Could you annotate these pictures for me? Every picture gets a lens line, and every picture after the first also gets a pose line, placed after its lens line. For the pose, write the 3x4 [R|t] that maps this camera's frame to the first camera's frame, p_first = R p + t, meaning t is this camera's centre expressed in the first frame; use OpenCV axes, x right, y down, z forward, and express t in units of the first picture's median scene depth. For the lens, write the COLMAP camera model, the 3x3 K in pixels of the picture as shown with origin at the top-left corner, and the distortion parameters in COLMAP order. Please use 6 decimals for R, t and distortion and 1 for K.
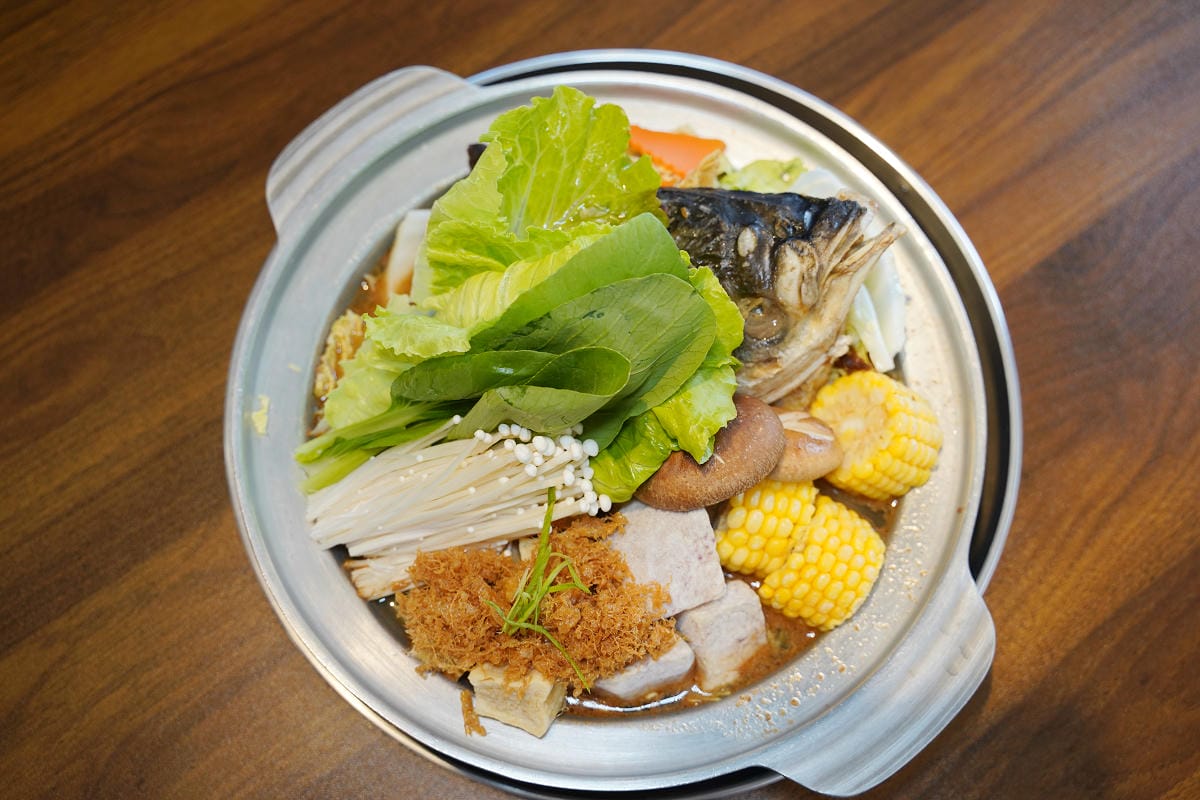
lens RADIAL K [[1222.6, 0, 601.8], [0, 1222.6, 399.5], [0, 0, 1]] dist [-0.007283, 0.000000]
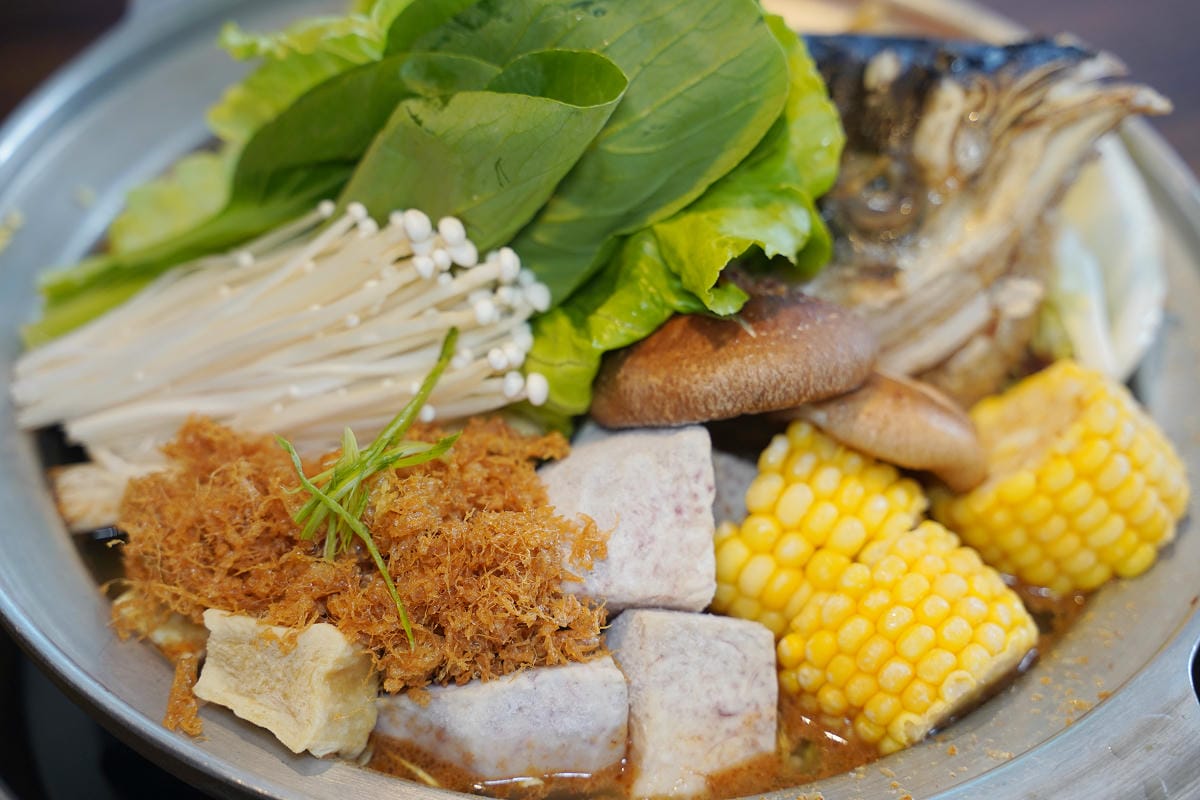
lens RADIAL K [[2625.6, 0, 598.7], [0, 2625.6, 399.9], [0, 0, 1]] dist [0.418835, 0.000000]
pose [[0.968630, 0.199057, -0.148766, 0.208930], [-0.245590, 0.858221, -0.450712, 0.619684], [0.037957, 0.473109, 0.880186, -0.058099]]
